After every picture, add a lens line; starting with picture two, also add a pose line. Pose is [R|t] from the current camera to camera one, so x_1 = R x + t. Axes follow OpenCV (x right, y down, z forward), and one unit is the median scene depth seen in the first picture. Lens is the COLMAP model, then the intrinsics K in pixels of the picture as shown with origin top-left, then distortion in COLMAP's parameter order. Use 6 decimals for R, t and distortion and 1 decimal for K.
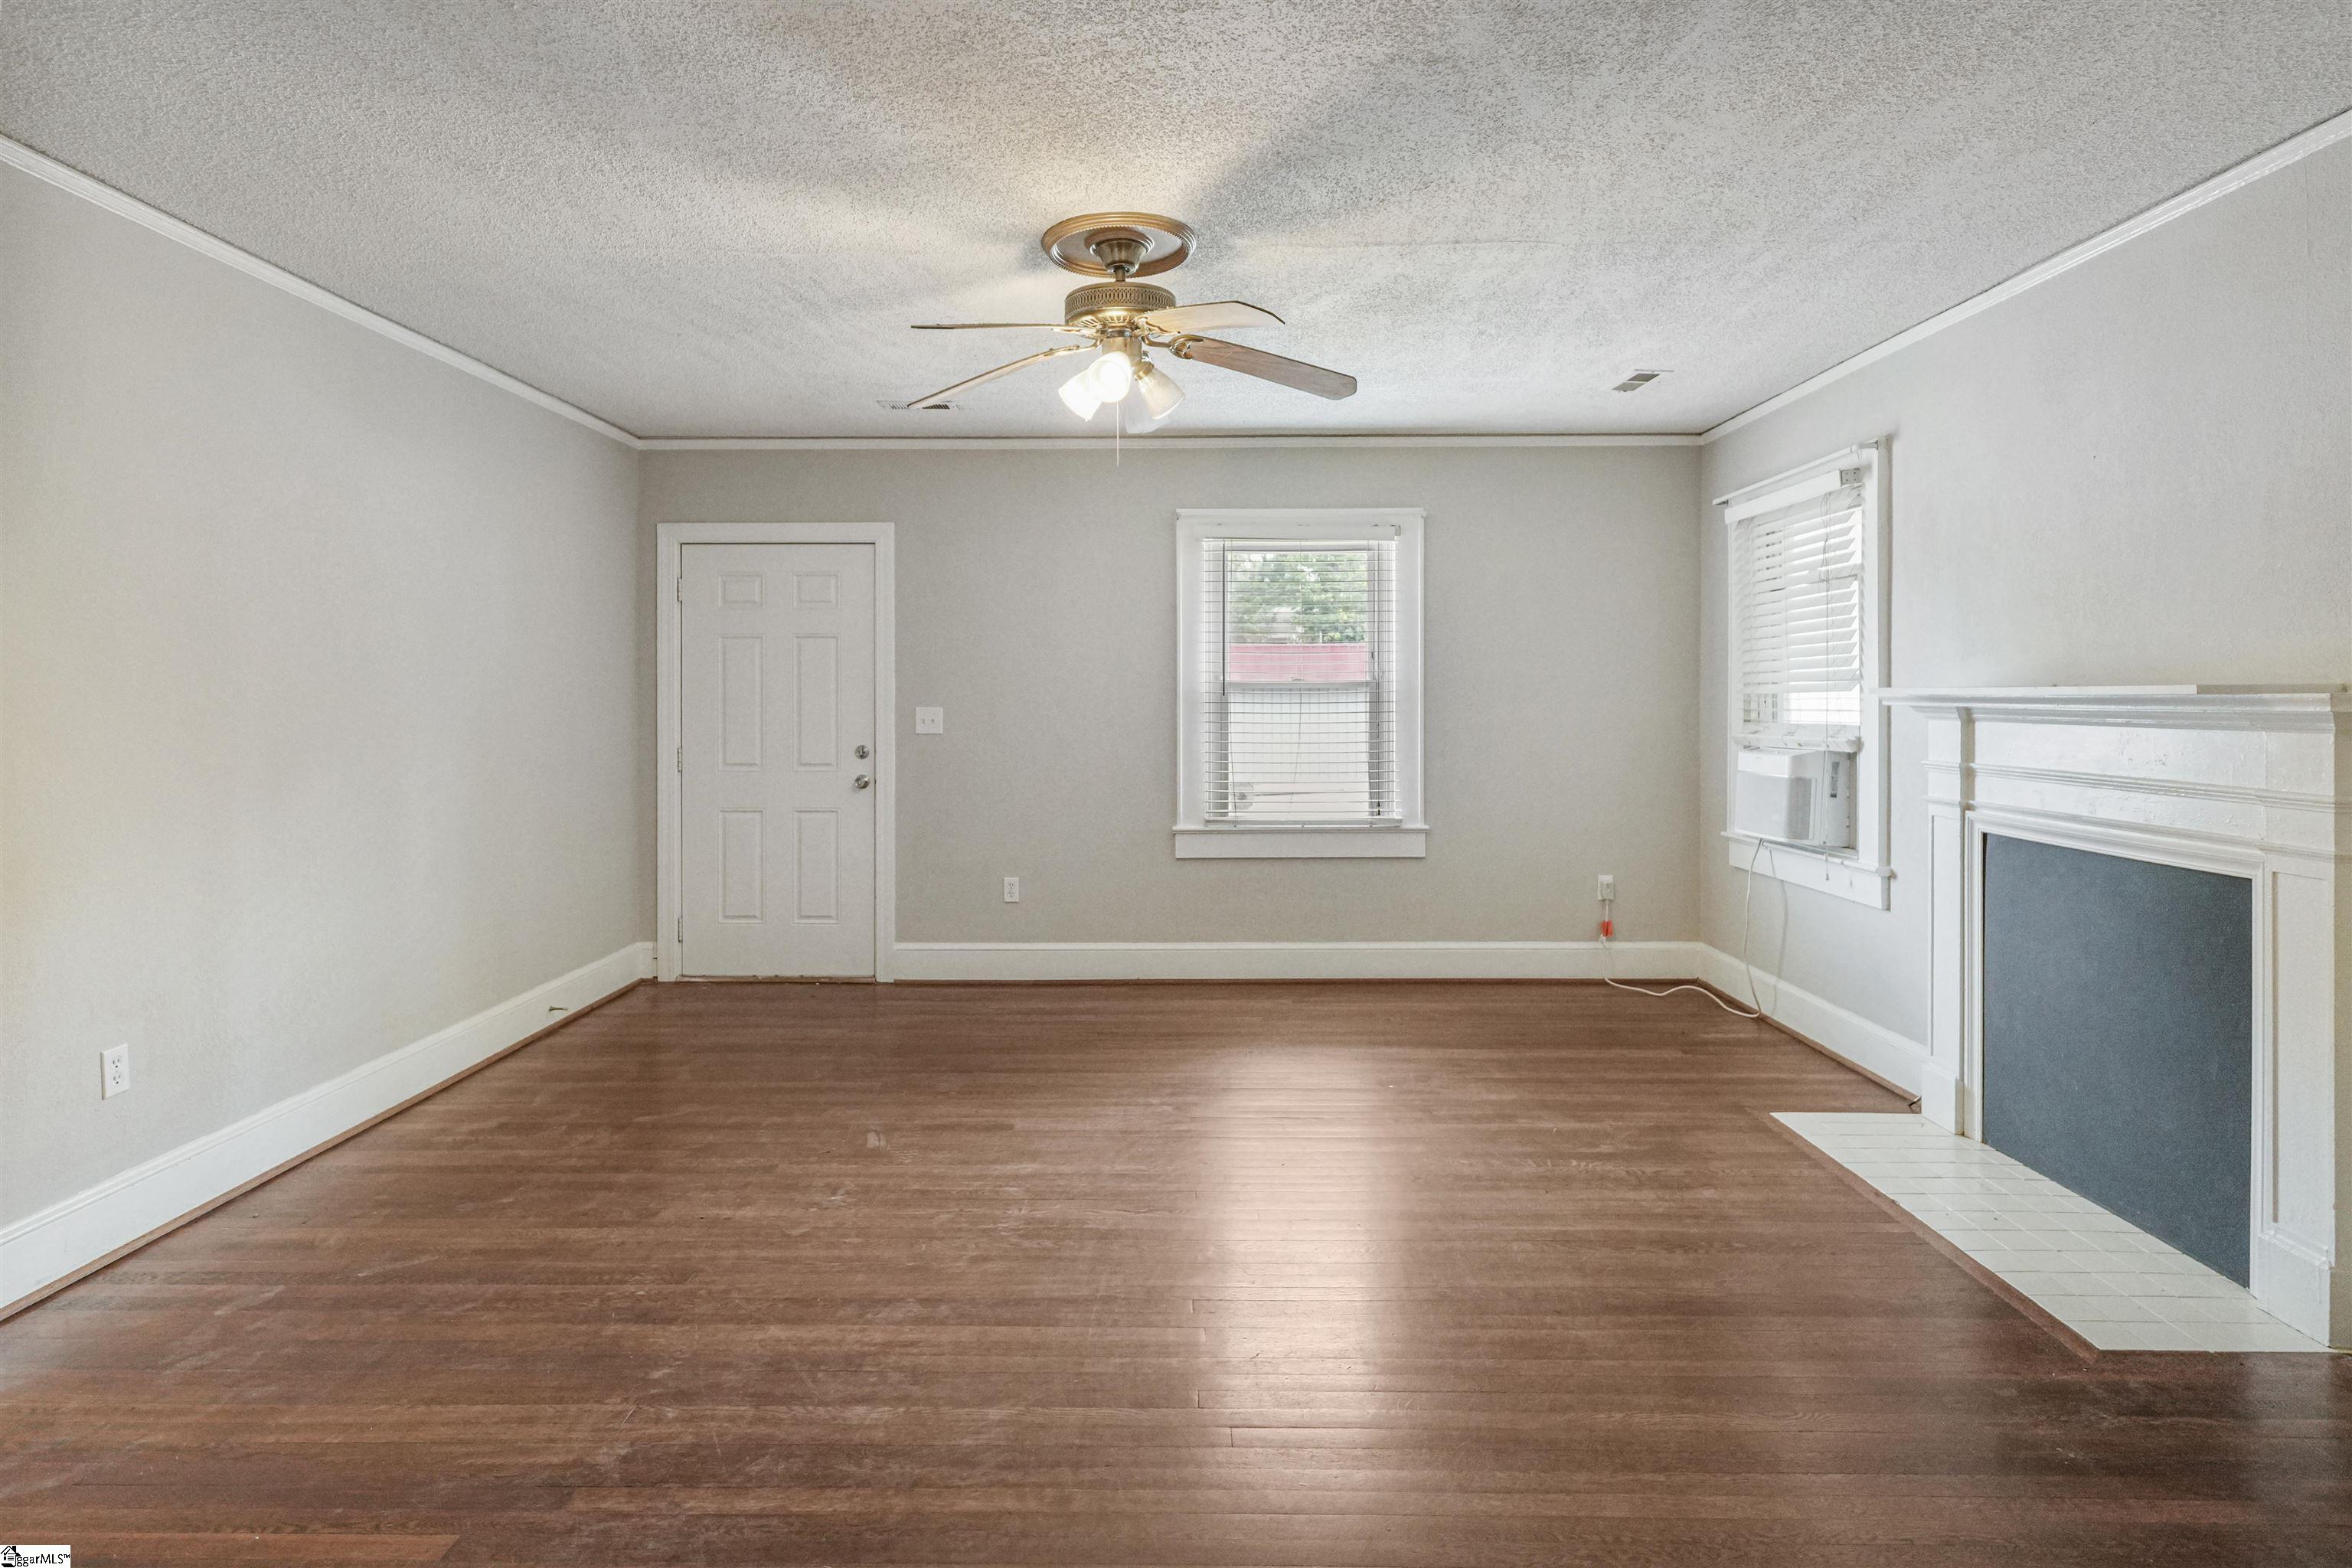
lens RADIAL K [[1216.6, 0, 1168.9], [0, 1216.6, 699.6], [0, 0, 1]] dist [-0.000563, -0.000466]
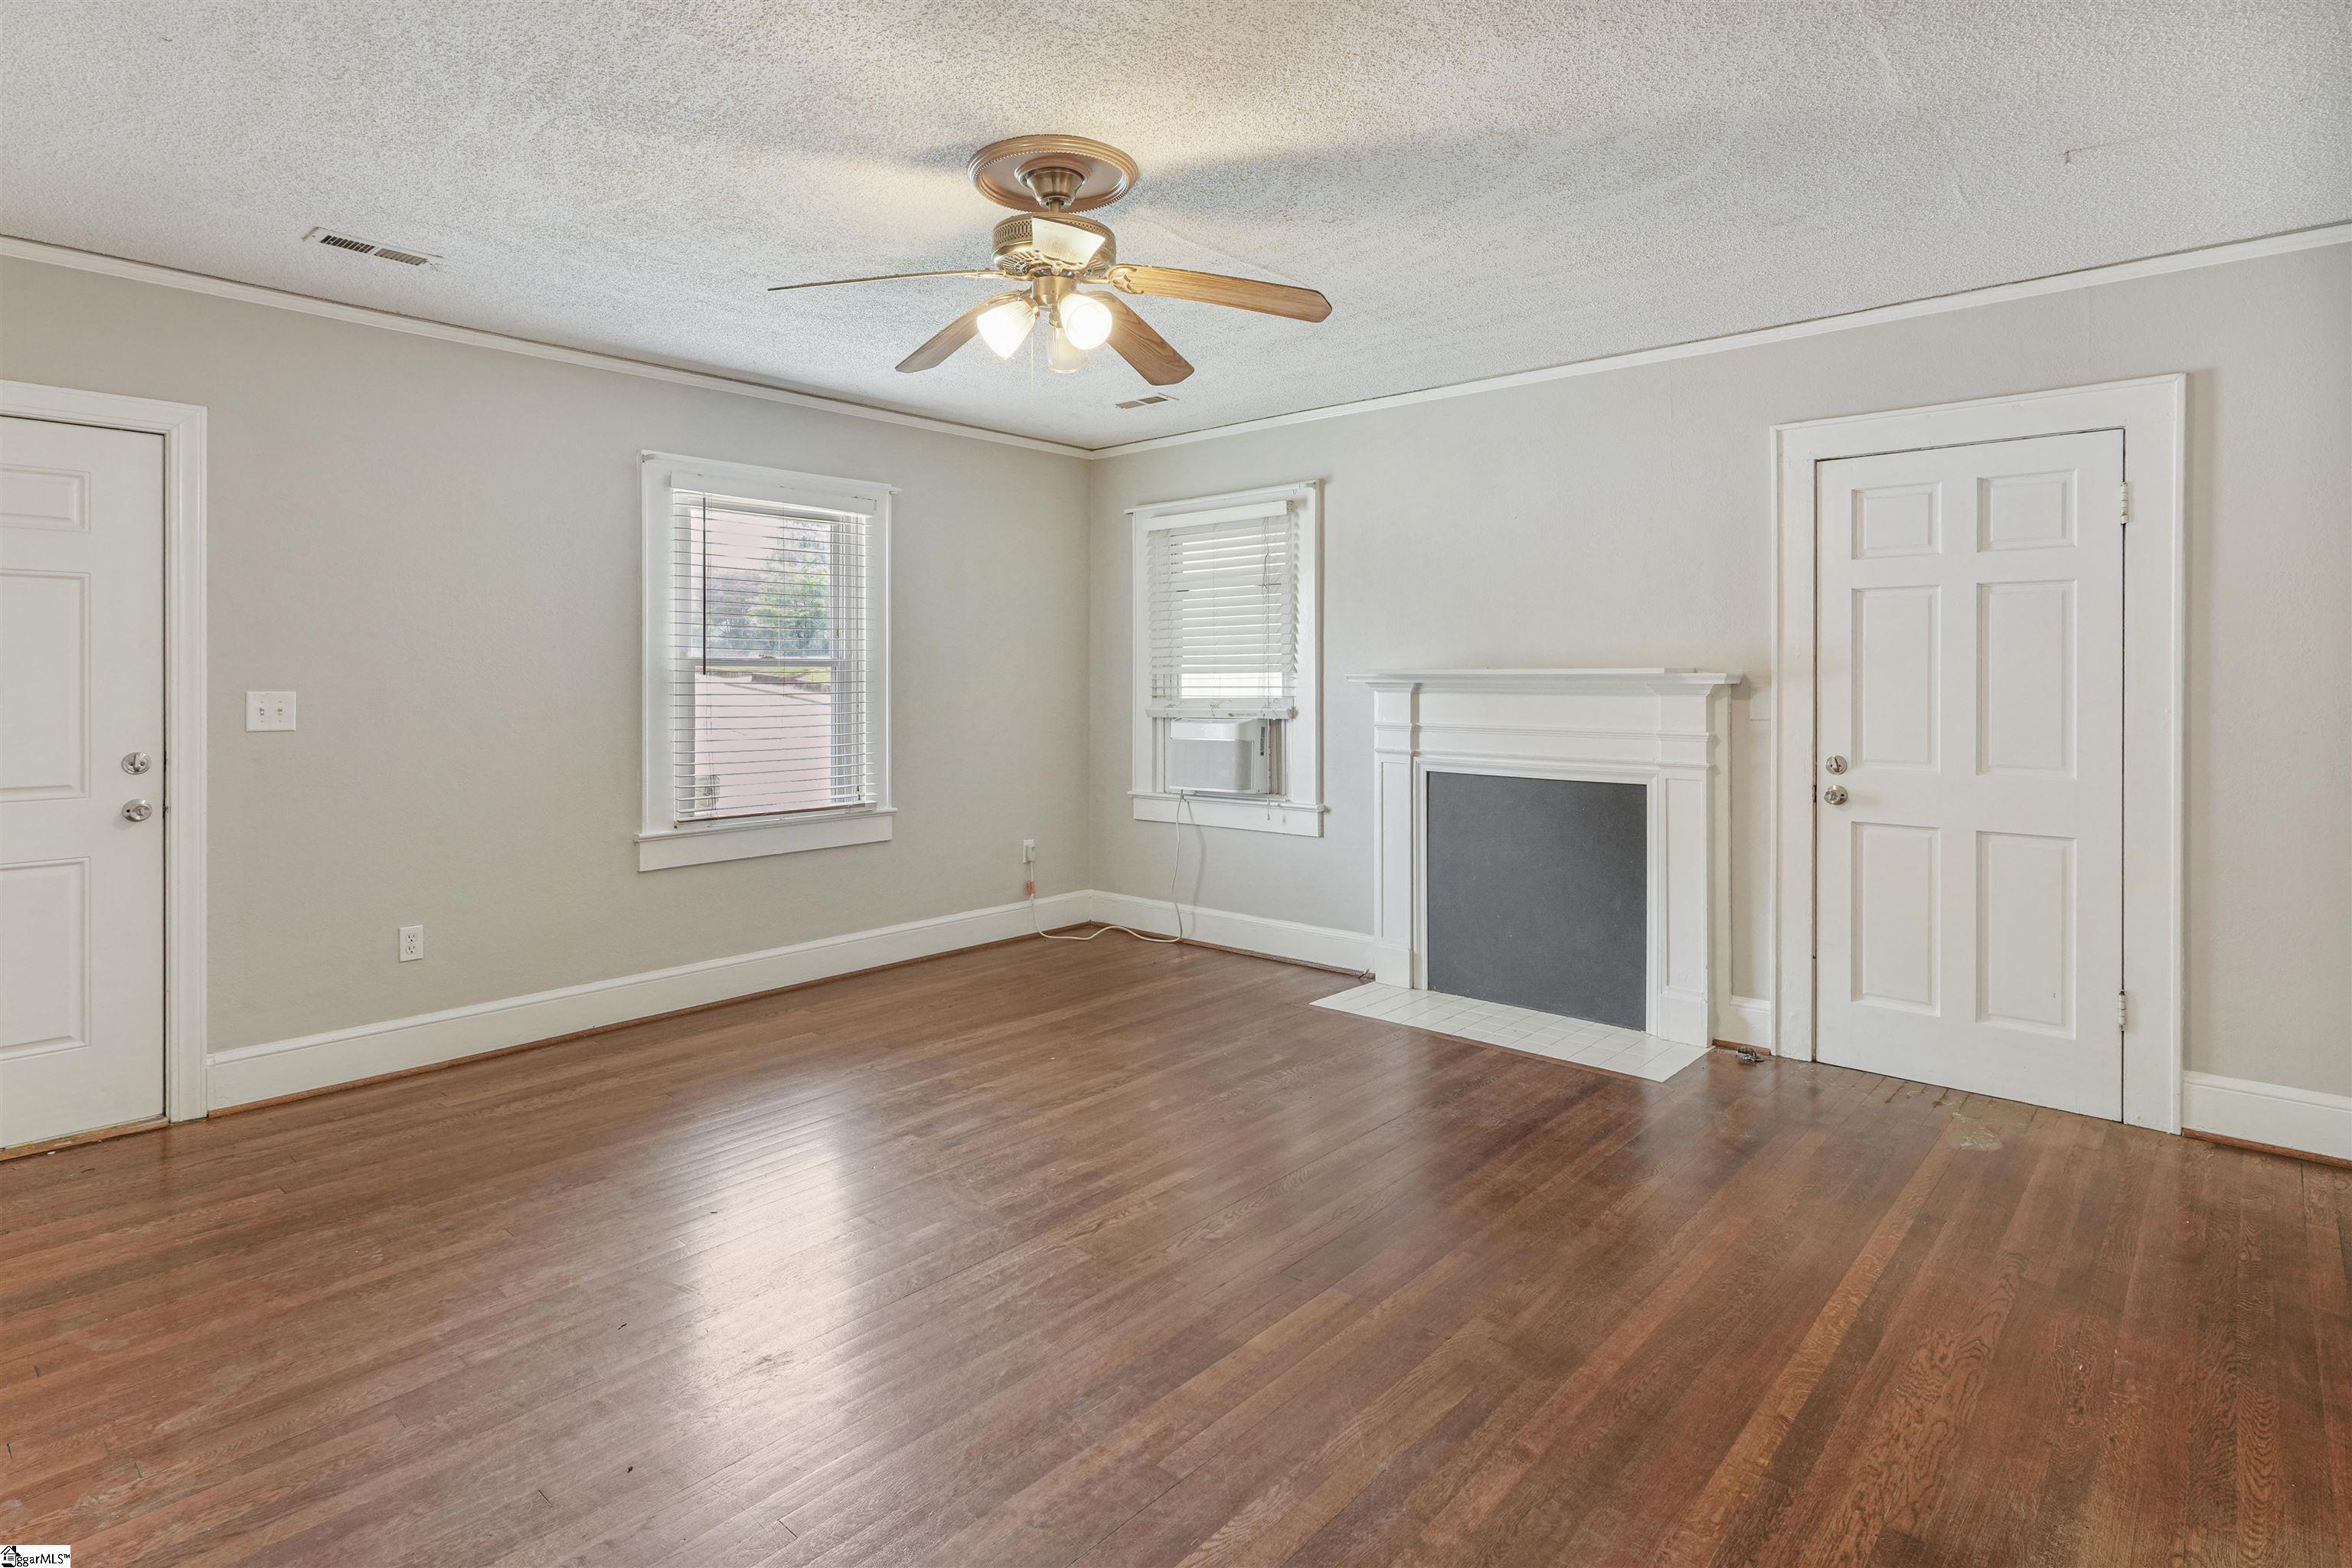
lens RADIAL K [[1192.9, 0, 1166.0], [0, 1192.9, 680.6], [0, 0, 1]] dist [0.002962, 0.000831]
pose [[0.662372, -0.001552, 0.749174, -0.459936], [0.002872, 0.999996, -0.000468, 0.002630], [-0.749170, 0.002462, 0.662374, 0.244777]]
